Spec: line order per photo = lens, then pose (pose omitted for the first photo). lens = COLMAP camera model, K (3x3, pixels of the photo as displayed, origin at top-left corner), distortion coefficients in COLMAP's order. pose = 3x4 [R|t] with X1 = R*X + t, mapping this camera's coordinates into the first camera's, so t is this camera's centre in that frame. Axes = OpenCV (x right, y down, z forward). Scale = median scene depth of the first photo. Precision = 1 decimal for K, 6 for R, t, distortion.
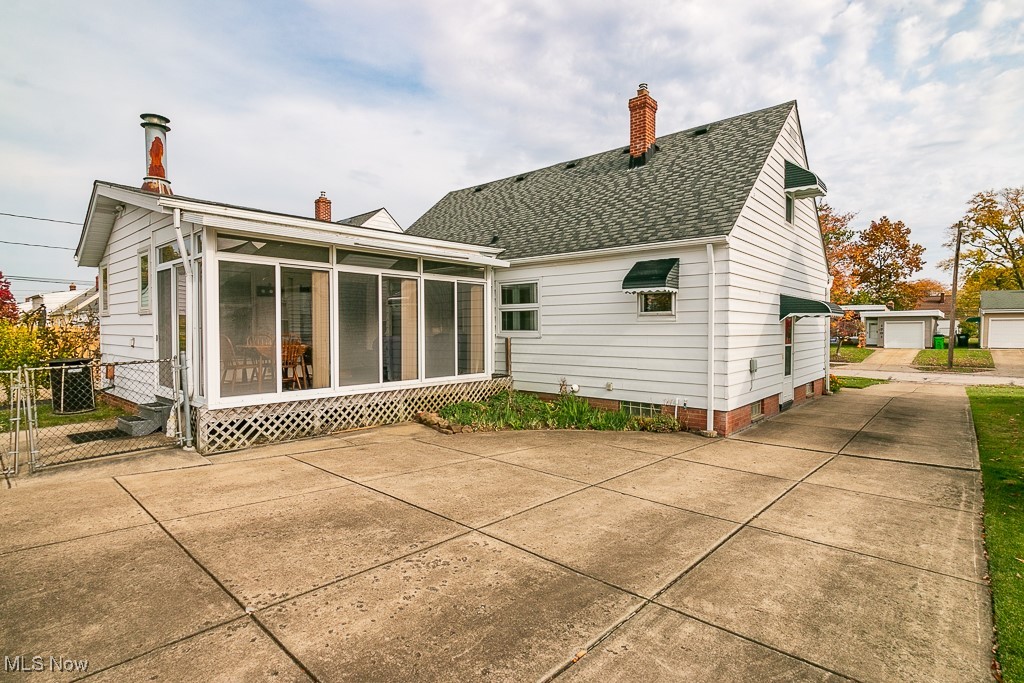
lens RADIAL K [[505.9, 0, 512.0], [0, 505.9, 341.5], [0, 0, 1]] dist [-0.018896, 0.010432]
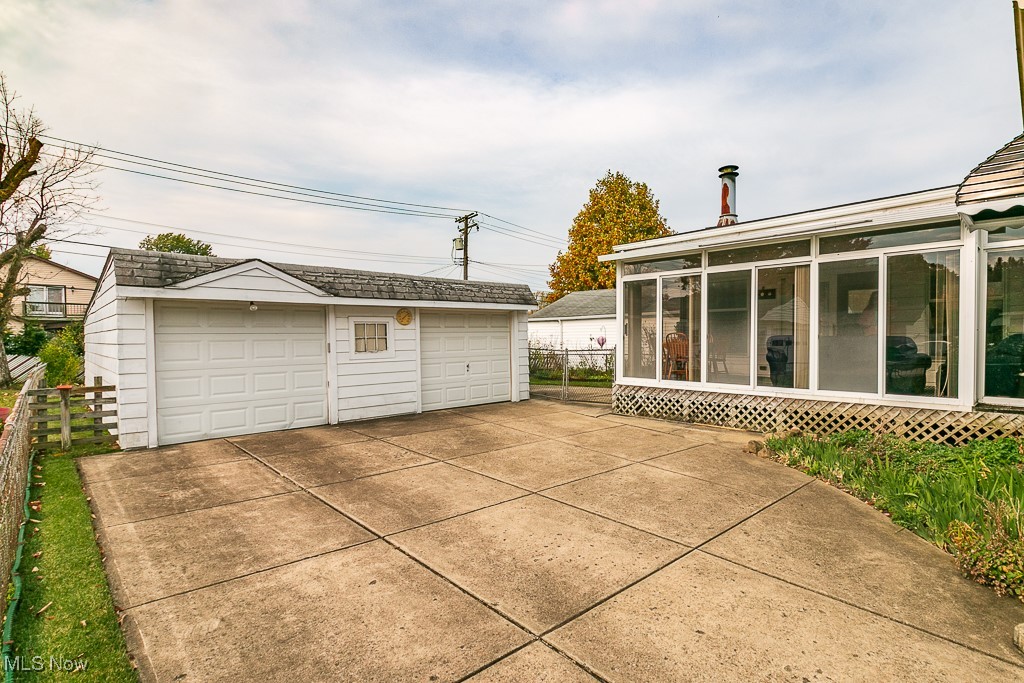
lens RADIAL K [[486.9, 0, 539.7], [0, 486.9, 343.3], [0, 0, 1]] dist [0.024326, -0.000624]
pose [[-0.041787, 0.016207, -0.998995, 1.216616], [-0.016818, 0.999715, 0.016922, -0.006452], [0.998985, 0.017508, -0.041503, 1.204434]]
